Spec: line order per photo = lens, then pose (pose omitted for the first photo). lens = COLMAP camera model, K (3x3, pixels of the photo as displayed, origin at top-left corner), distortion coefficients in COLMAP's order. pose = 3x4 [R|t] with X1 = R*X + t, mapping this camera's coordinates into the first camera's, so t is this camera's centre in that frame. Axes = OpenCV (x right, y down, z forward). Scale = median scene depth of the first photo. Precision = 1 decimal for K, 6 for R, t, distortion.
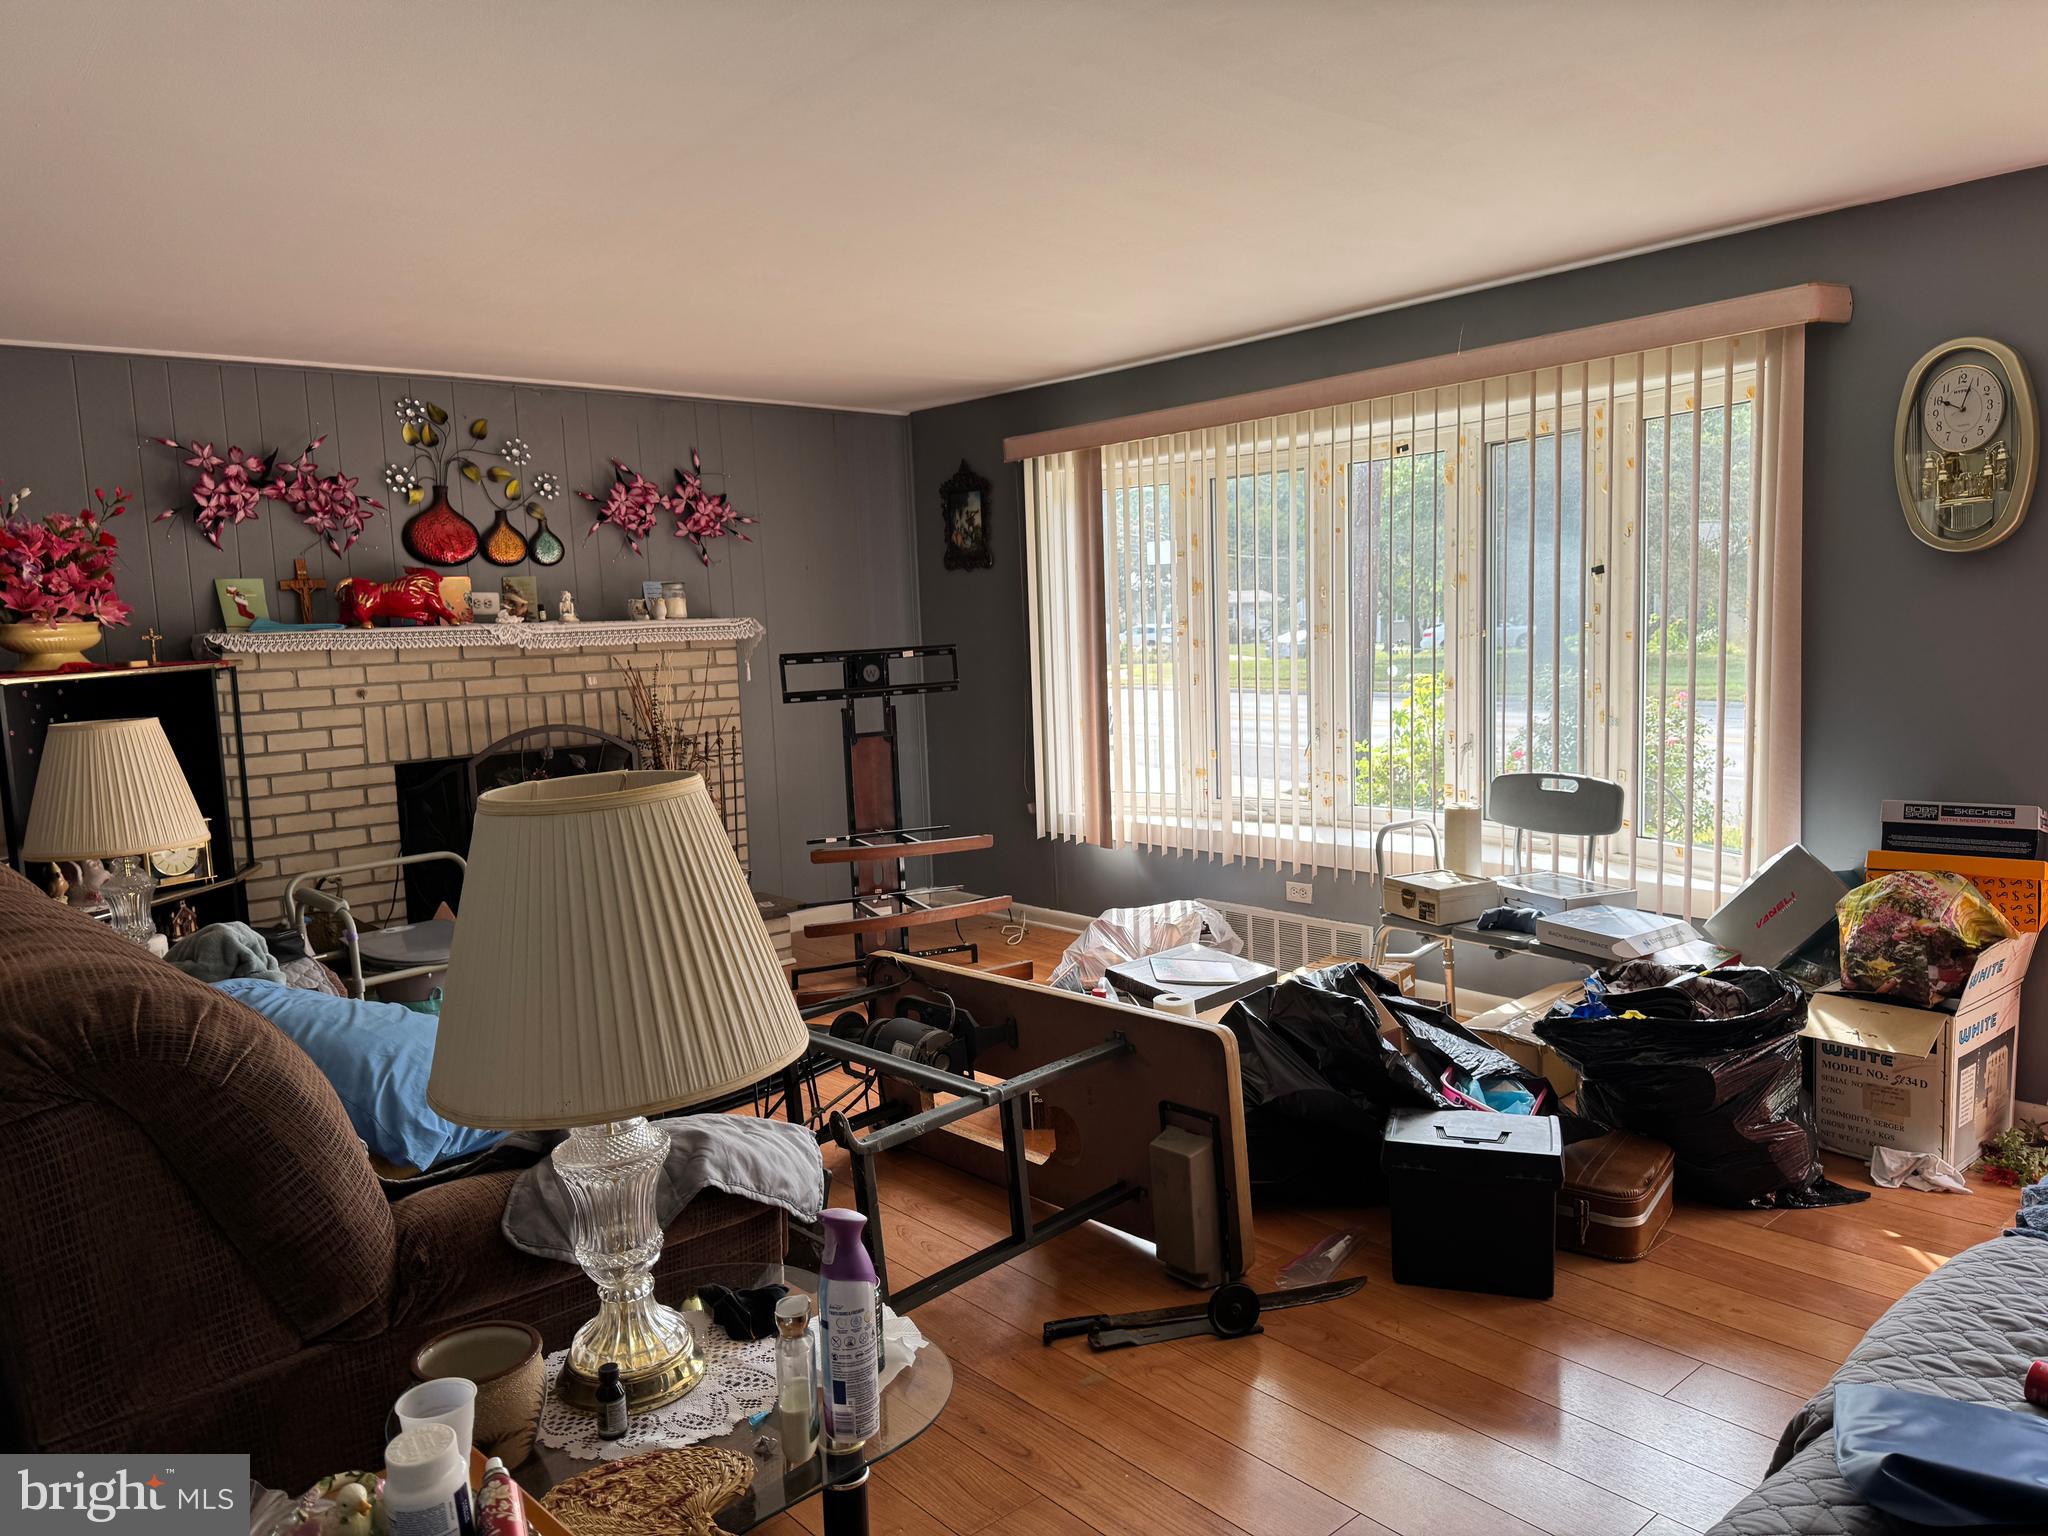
lens RADIAL K [[1445.4, 0, 1020.3], [0, 1445.4, 766.8], [0, 0, 1]] dist [0.046798, -0.061559]
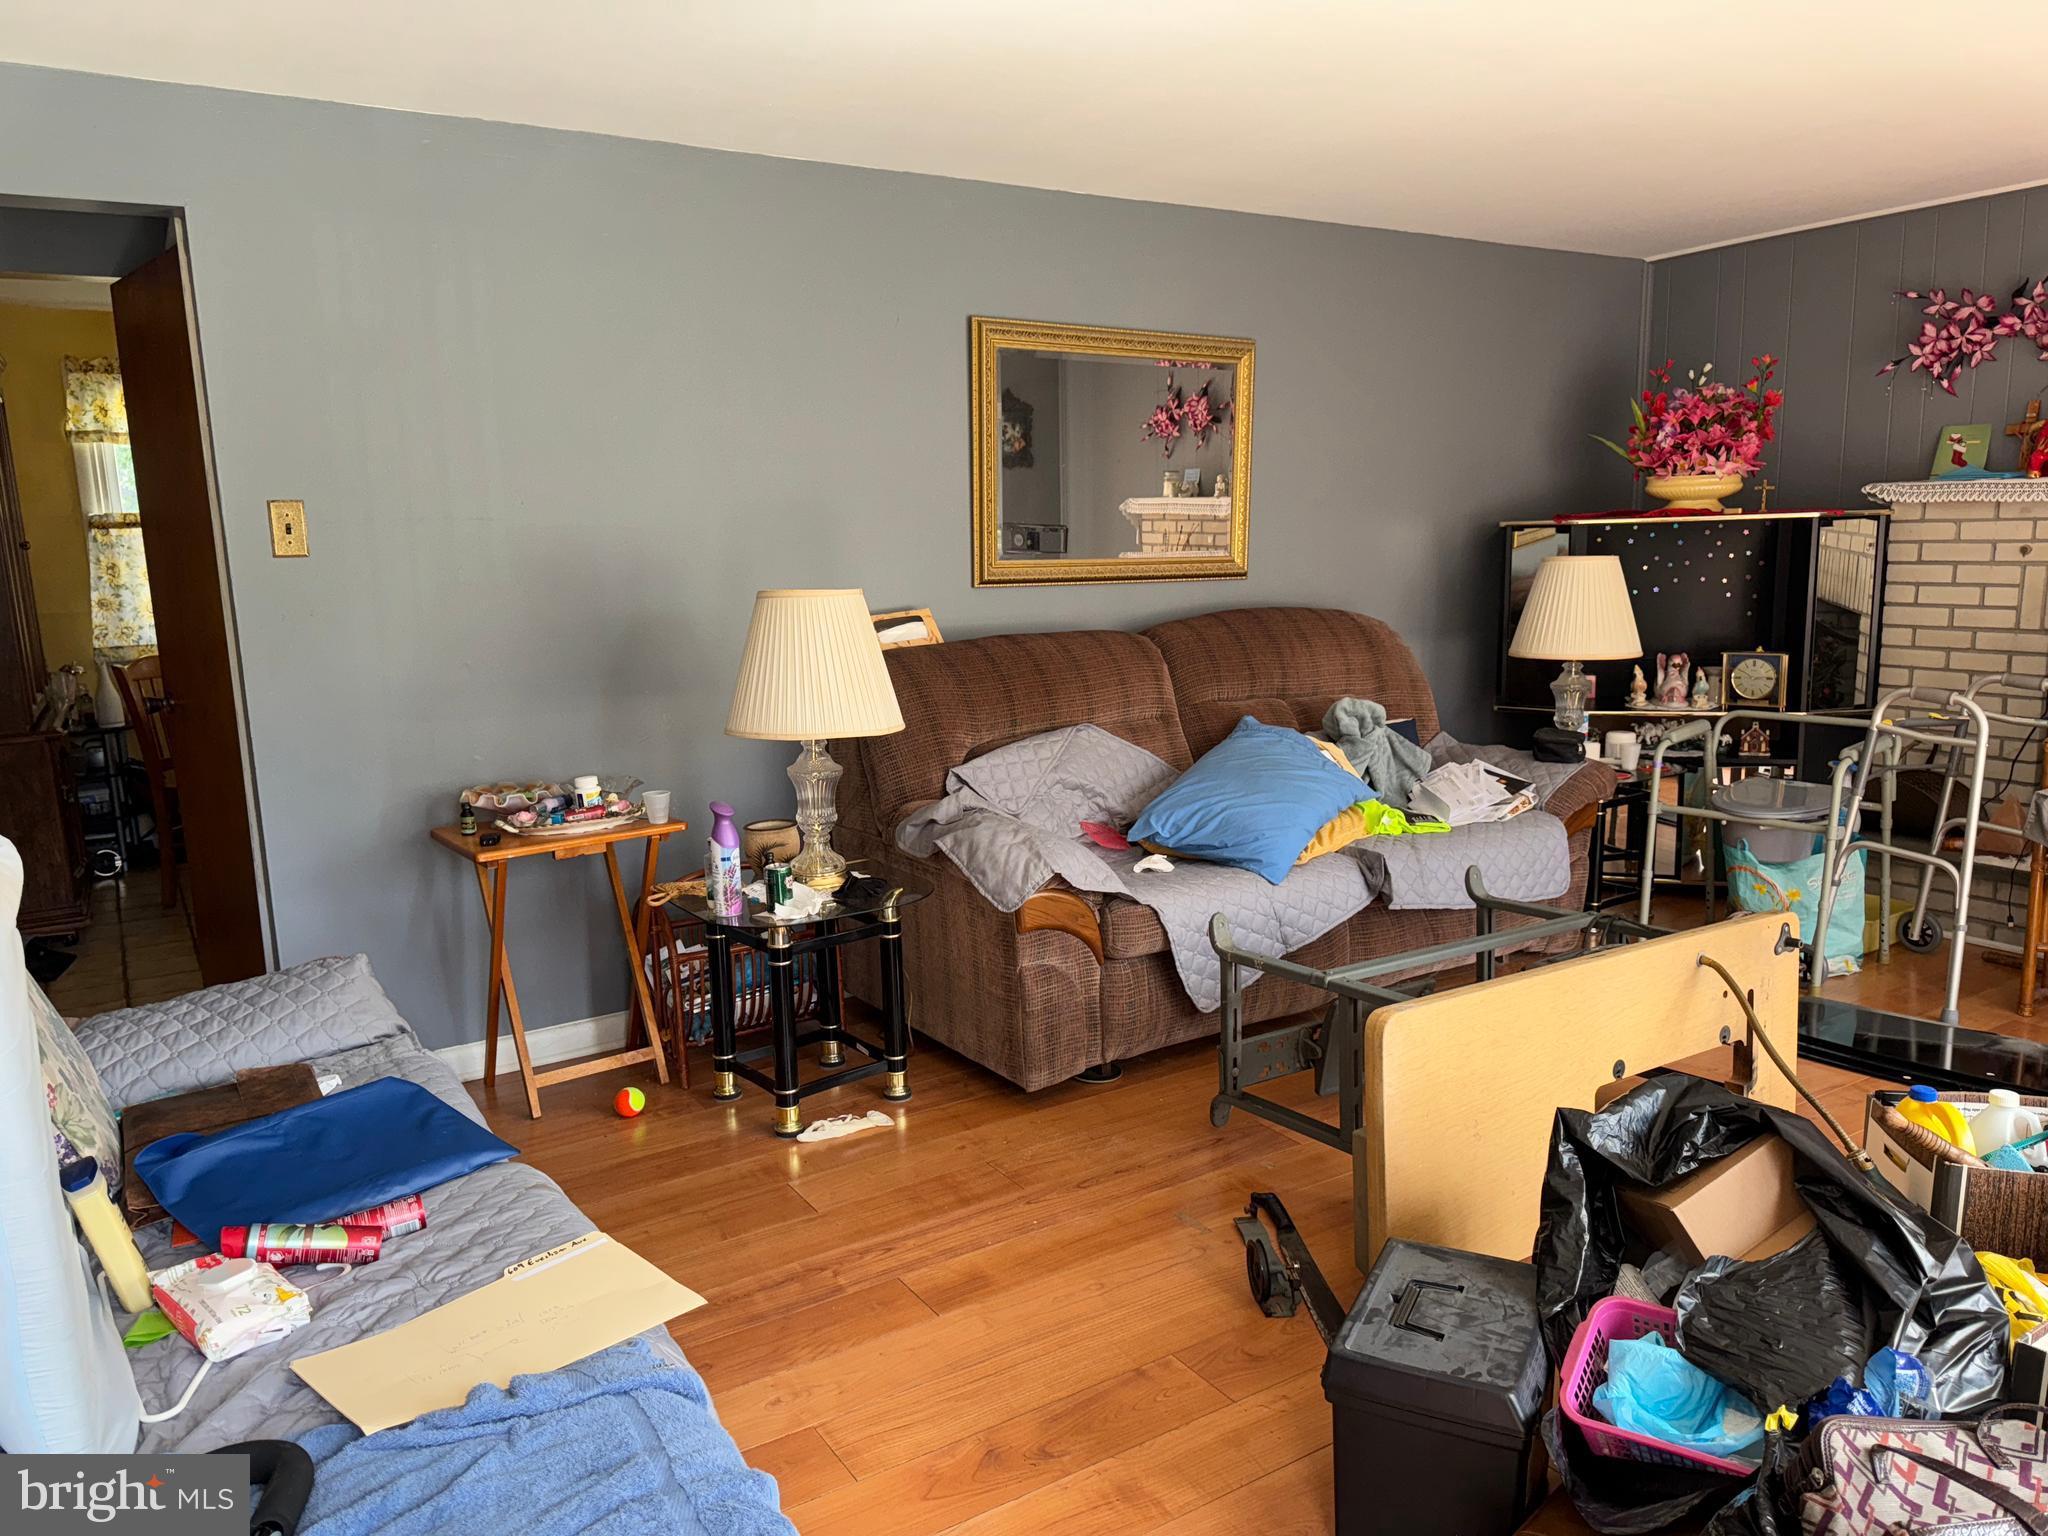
lens RADIAL K [[1445.4, 0, 1024.4], [0, 1445.4, 776.4], [0, 0, 1]] dist [0.046798, -0.061559]
pose [[-0.140533, 0.208441, -0.967886, 0.552321], [-0.075306, 0.972505, 0.220370, -0.067591], [0.987208, 0.103857, -0.120973, 0.518140]]
